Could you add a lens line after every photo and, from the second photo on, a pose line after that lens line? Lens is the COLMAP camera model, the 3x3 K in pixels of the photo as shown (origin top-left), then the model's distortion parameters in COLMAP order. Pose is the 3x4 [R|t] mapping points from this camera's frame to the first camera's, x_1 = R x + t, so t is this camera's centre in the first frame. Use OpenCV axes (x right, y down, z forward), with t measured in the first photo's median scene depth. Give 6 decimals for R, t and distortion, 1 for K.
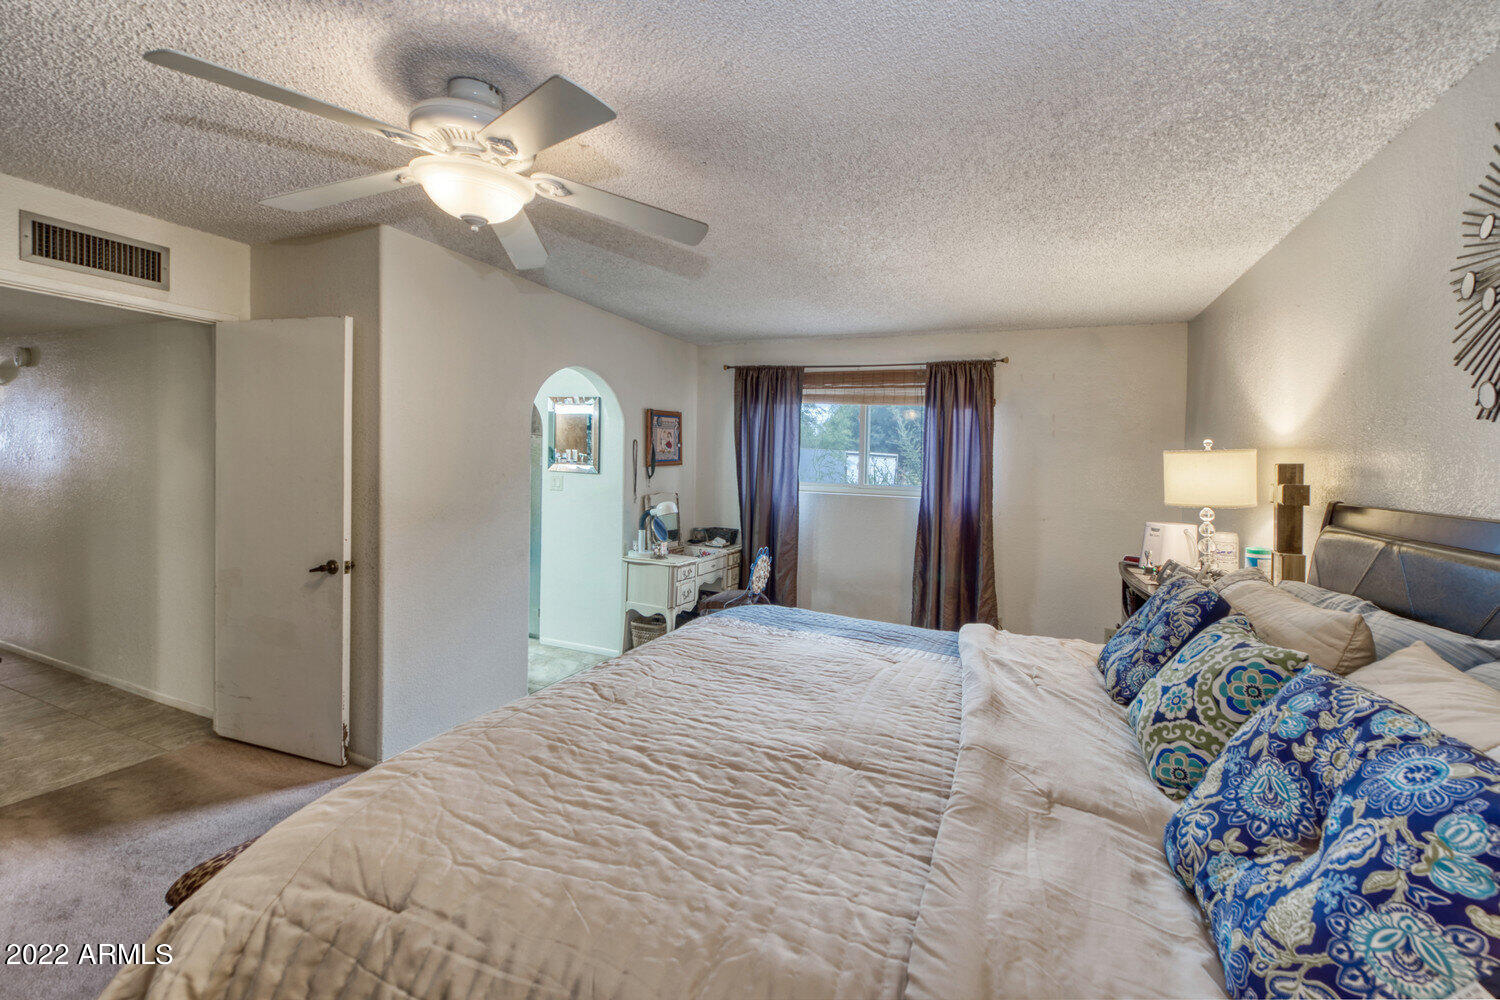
lens RADIAL K [[621.8, 0, 750.8], [0, 621.8, 479.1], [0, 0, 1]] dist [-0.001980, -0.000695]
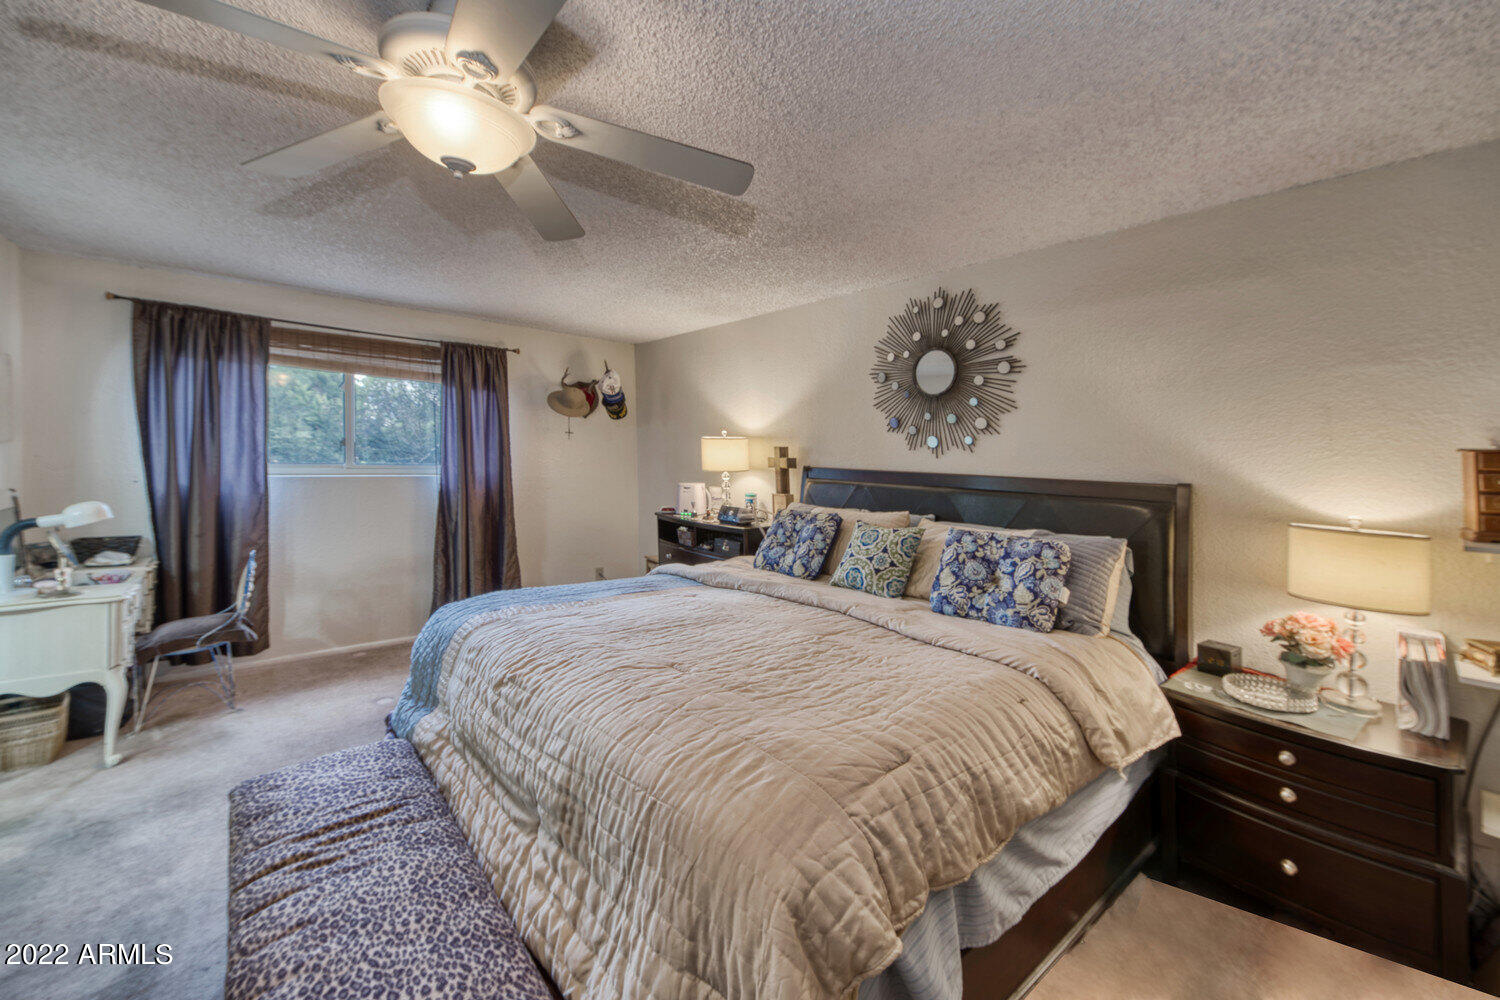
lens RADIAL K [[603.3, 0, 750.9], [0, 603.3, 415.8], [0, 0, 1]] dist [-0.000087, -0.000159]
pose [[0.451853, 0.035189, 0.891398, -1.065517], [0.011564, 0.998907, -0.045295, -0.045927], [-0.892017, 0.030775, 0.450952, 0.328002]]
